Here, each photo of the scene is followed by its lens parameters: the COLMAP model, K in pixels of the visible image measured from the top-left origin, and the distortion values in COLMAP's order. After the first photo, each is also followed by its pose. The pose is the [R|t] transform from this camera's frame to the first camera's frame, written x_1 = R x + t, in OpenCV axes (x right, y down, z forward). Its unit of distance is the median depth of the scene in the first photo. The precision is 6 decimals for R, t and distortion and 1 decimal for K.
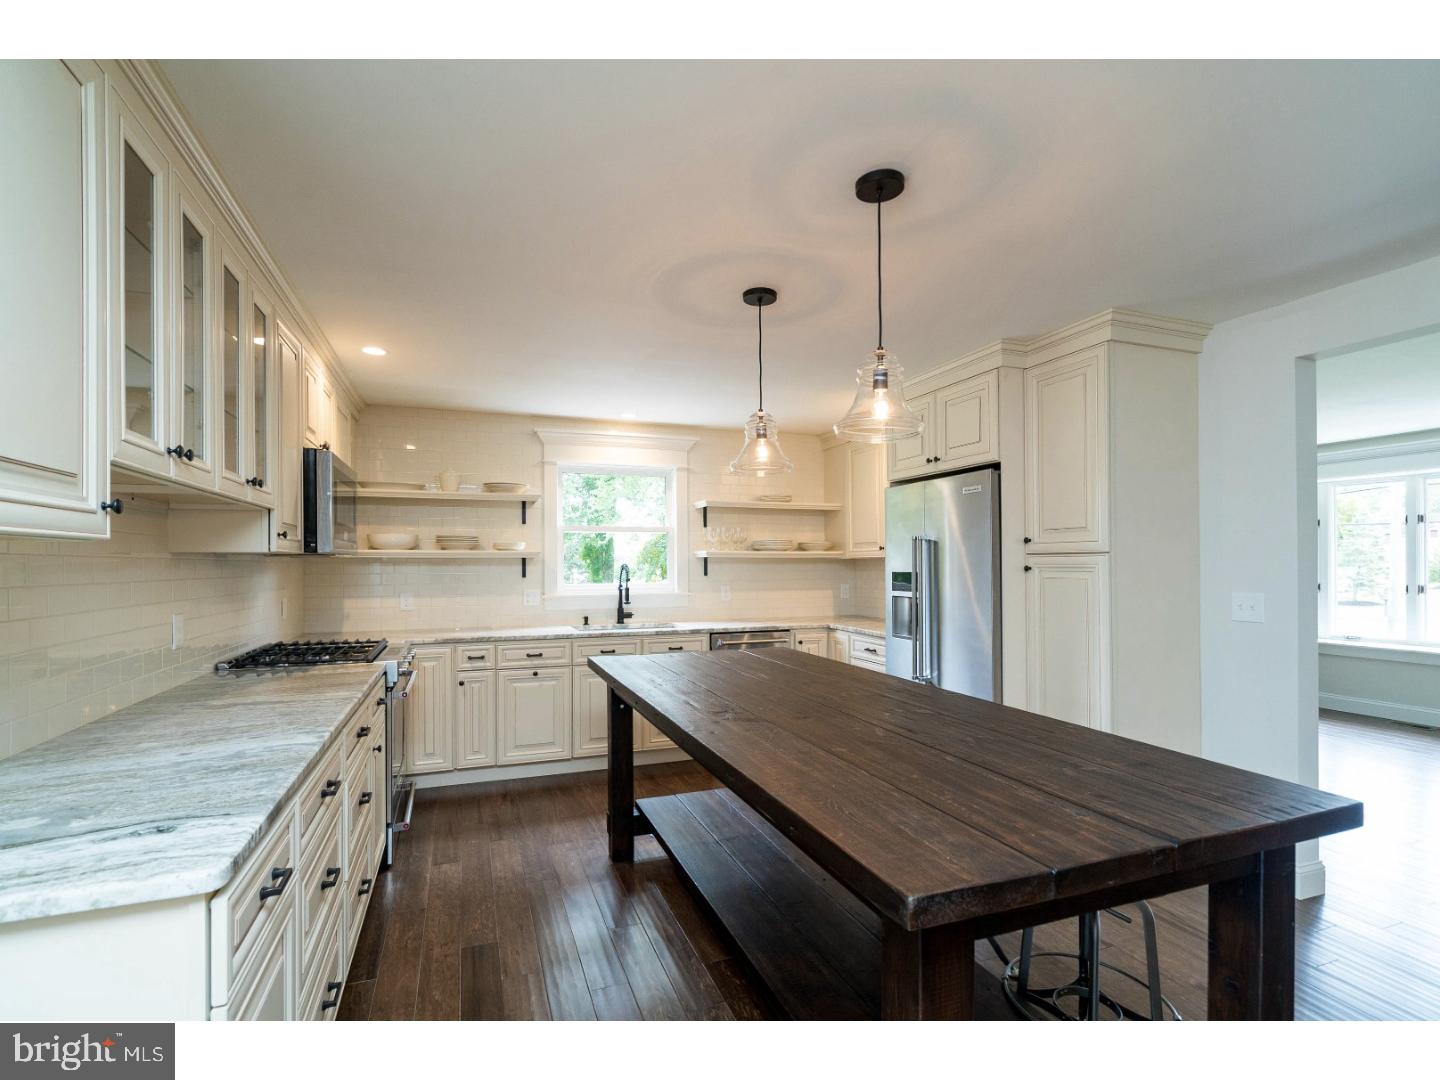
lens RADIAL K [[666.2, 0, 719.9], [0, 666.2, 552.9], [0, 0, 1]] dist [0.003661, 0.000576]
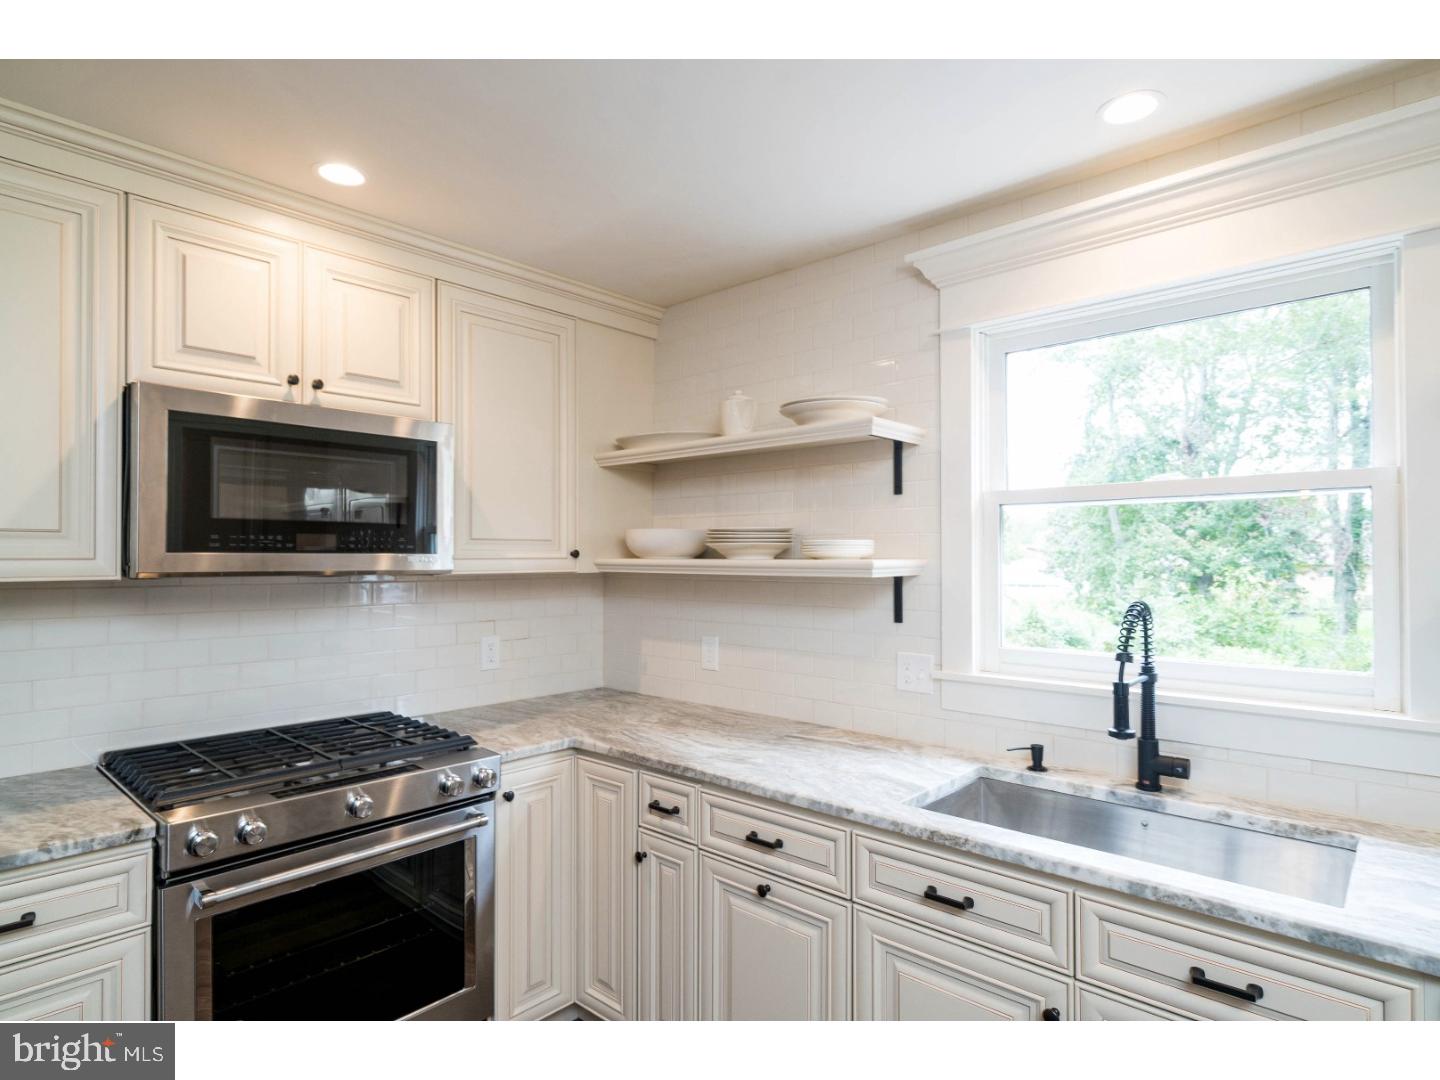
lens RADIAL K [[779.3, 0, 720.1], [0, 779.3, 547.2], [0, 0, 1]] dist [-0.002292, -0.000336]
pose [[0.453260, -0.008569, -0.891337, 0.099088], [0.012828, 0.999913, -0.003090, -0.010780], [0.891286, -0.010034, 0.453330, 0.739152]]
